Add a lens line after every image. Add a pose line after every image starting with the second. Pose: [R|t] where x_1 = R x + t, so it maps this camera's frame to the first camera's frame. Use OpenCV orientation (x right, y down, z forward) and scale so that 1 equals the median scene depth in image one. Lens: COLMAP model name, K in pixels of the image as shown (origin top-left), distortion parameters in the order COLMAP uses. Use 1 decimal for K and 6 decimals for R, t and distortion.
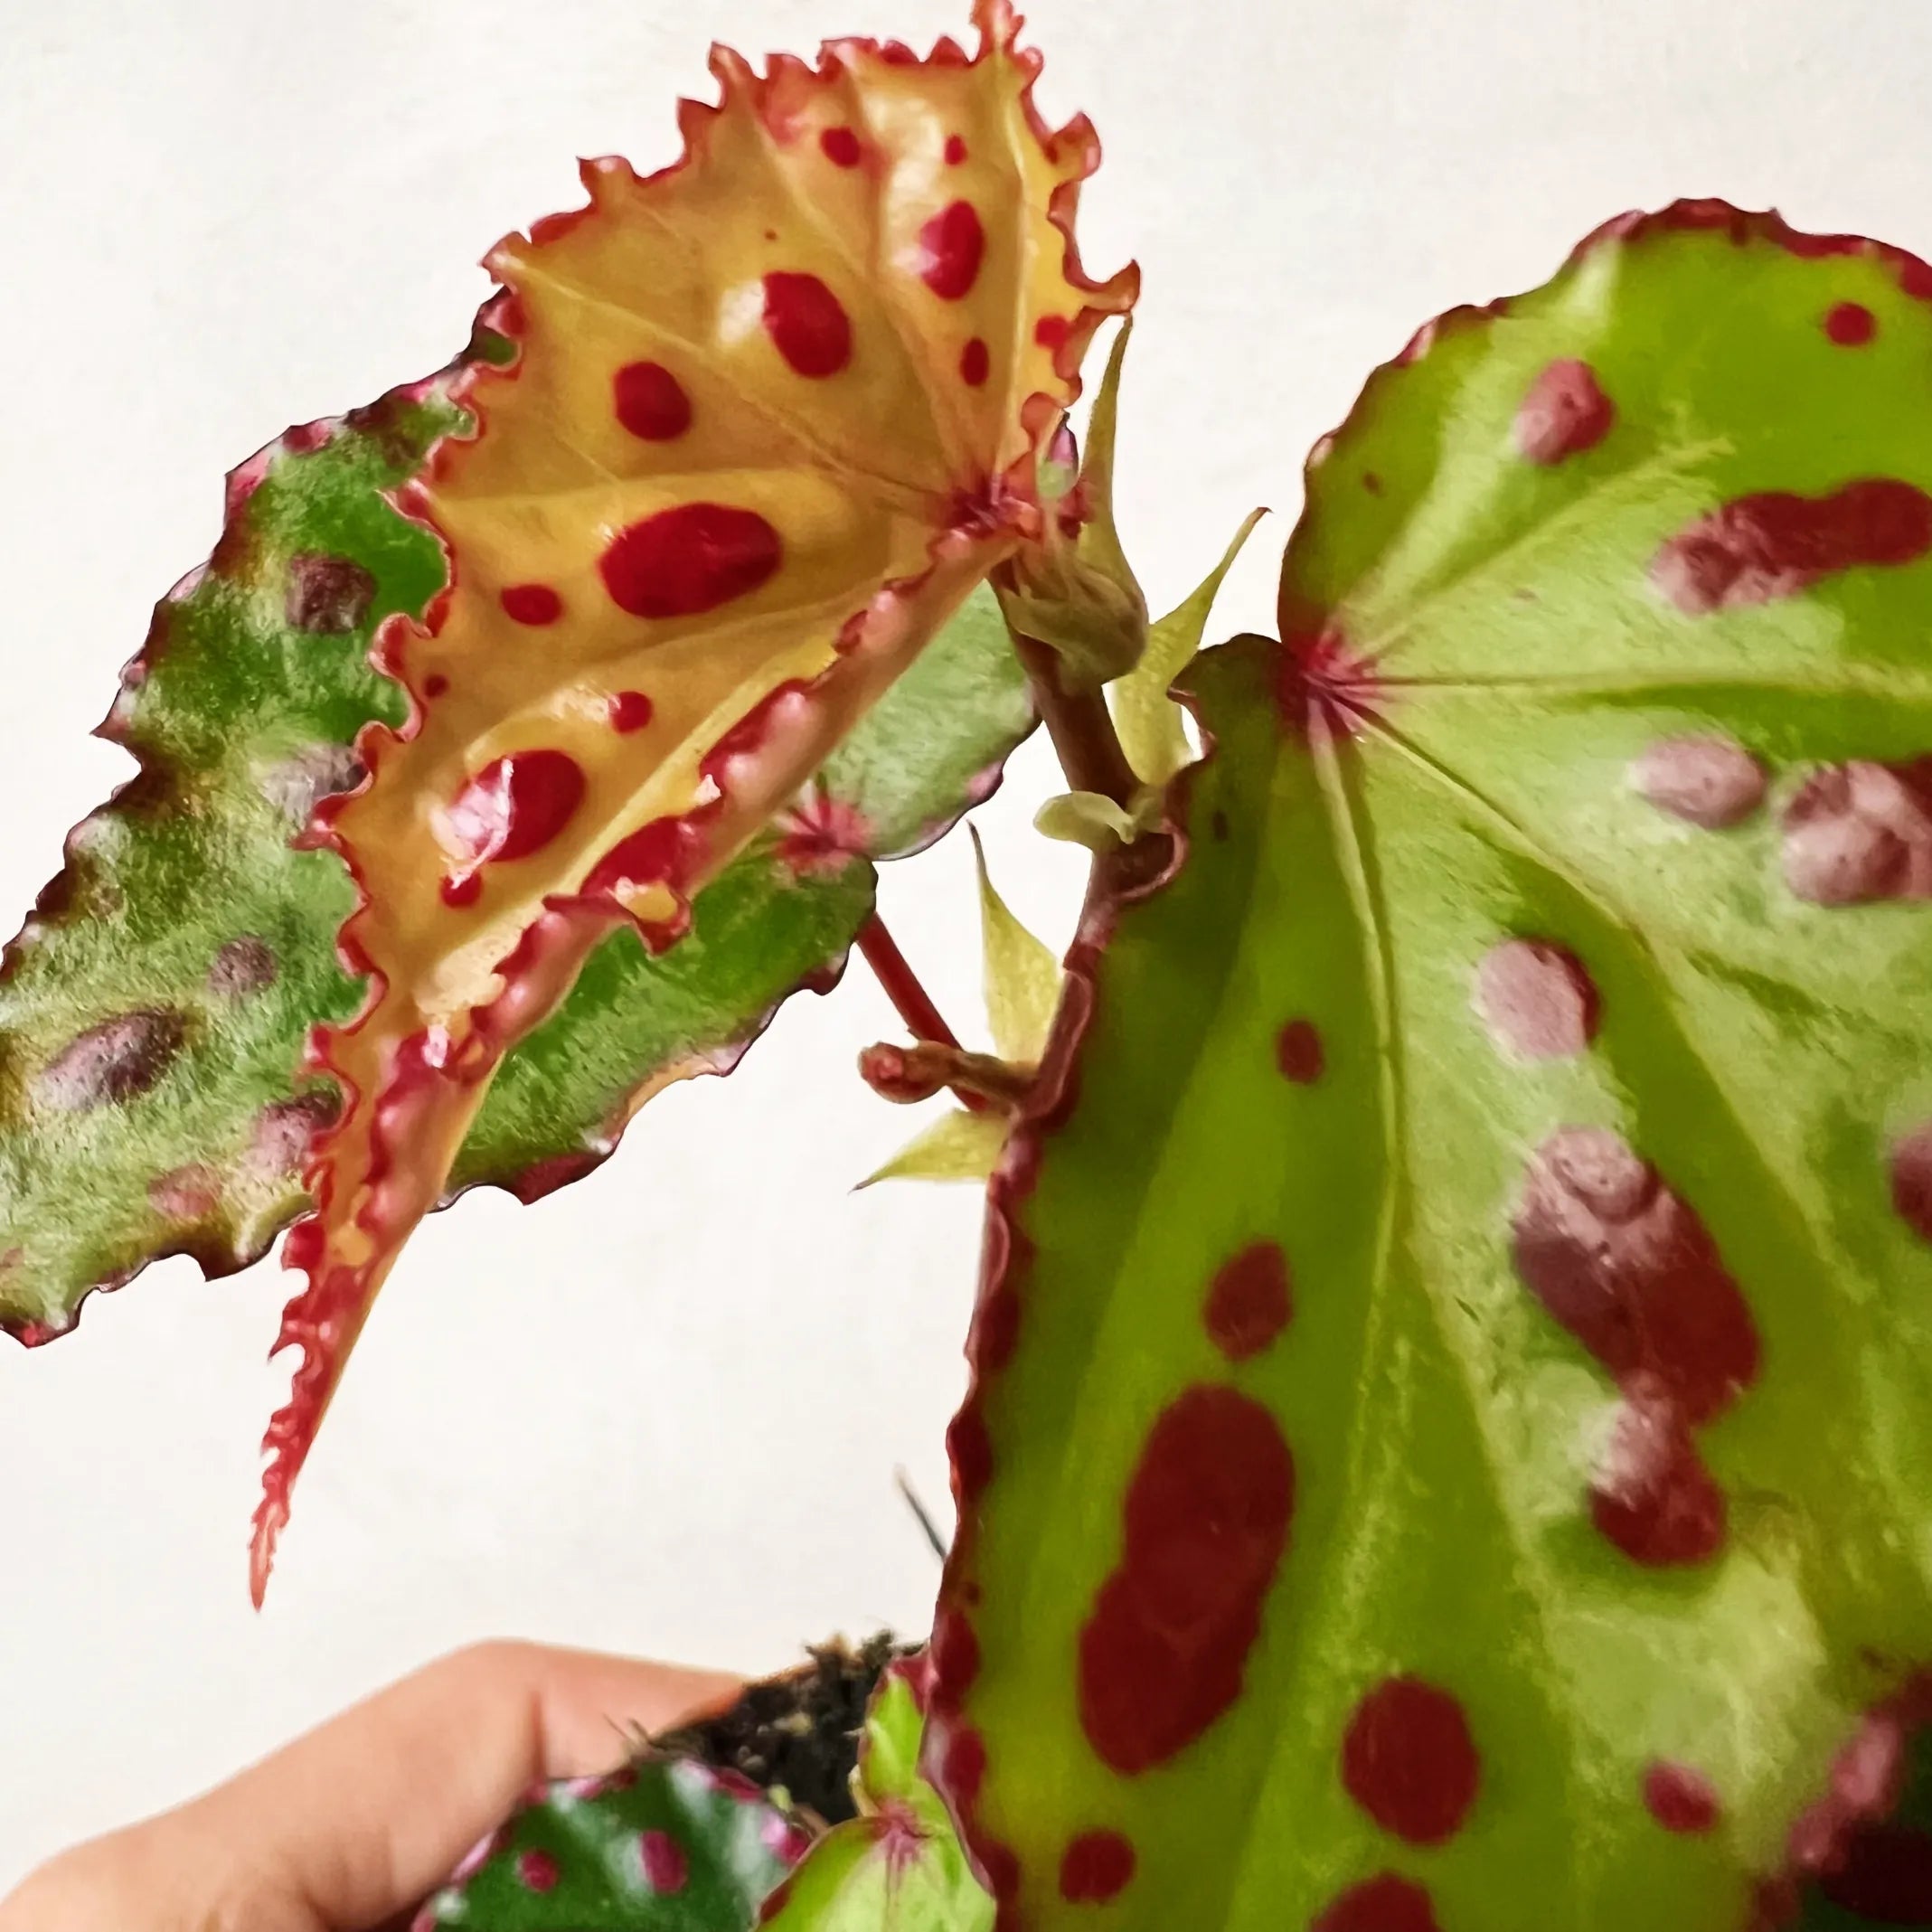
lens RADIAL K [[1851.8, 0, 966.0], [0, 1851.8, 966.0], [0, 0, 1]] dist [0.048366, 0.011316]
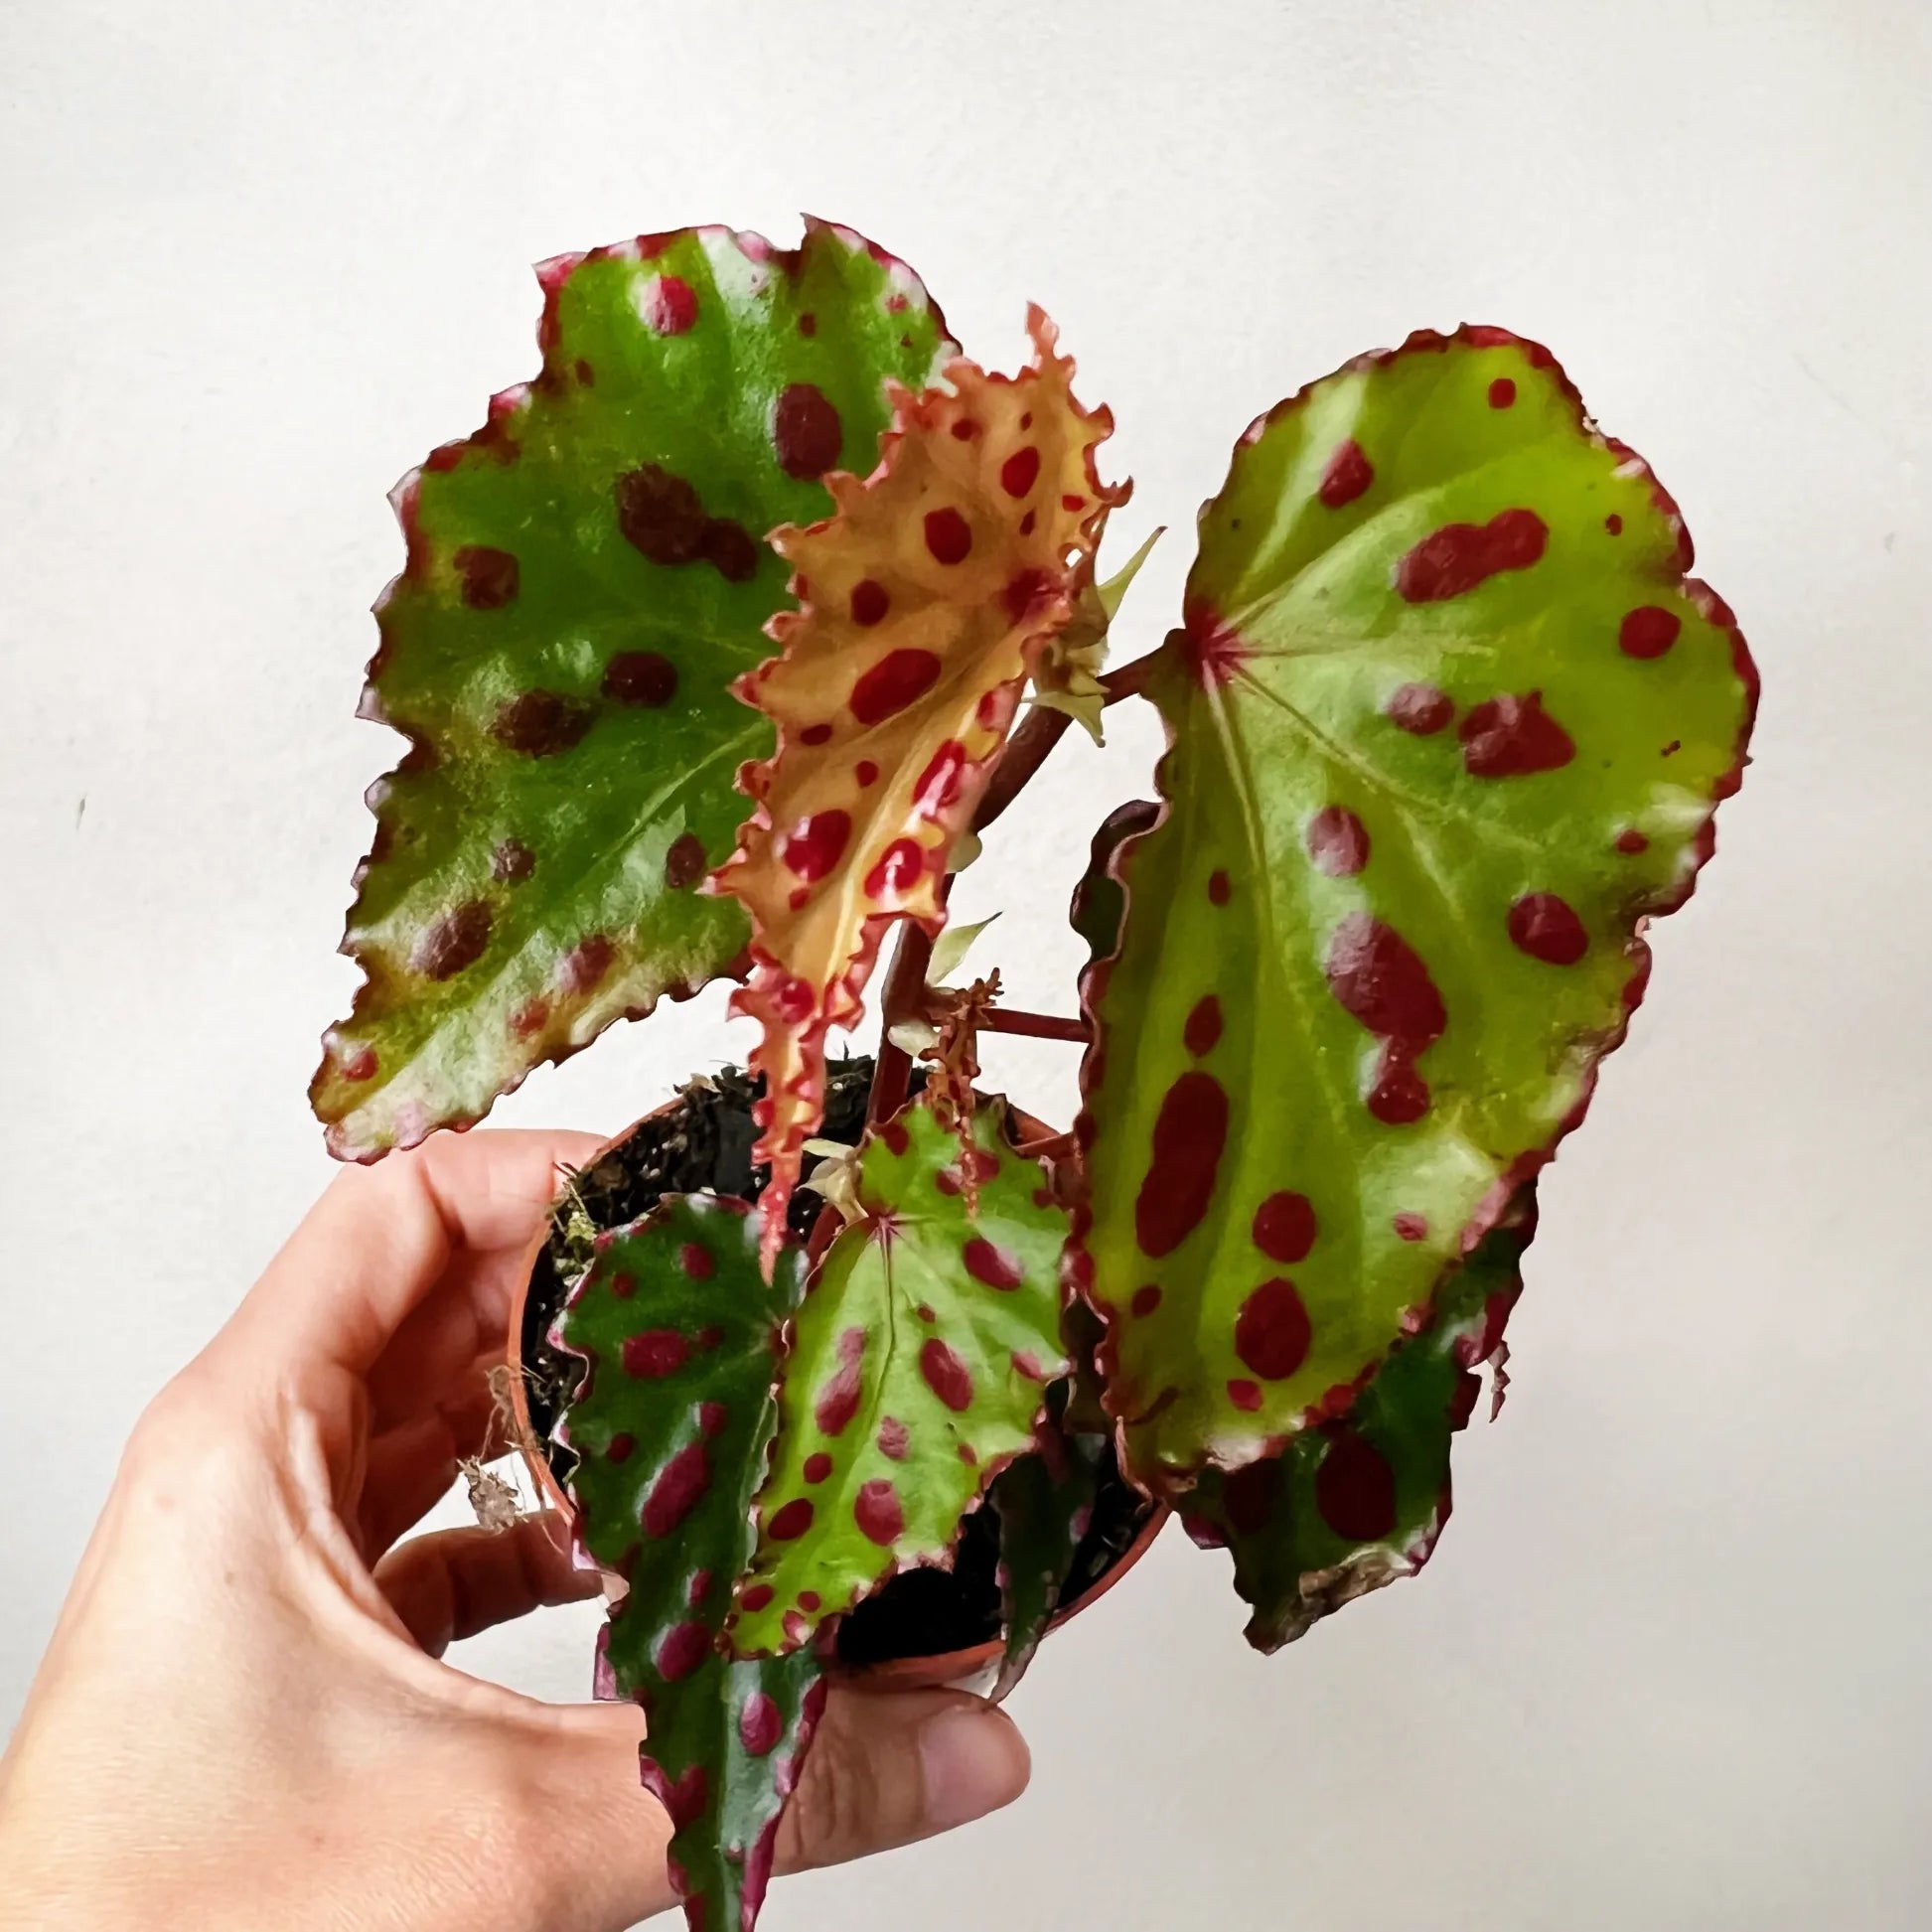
lens RADIAL K [[1851.8, 0, 966.0], [0, 1851.8, 966.0], [0, 0, 1]] dist [0.048366, 0.011316]
pose [[0.969216, -0.142628, 0.200694, -0.454159], [0.060233, 0.927708, 0.368415, -0.593008], [-0.238732, -0.344986, 0.907740, -0.643610]]
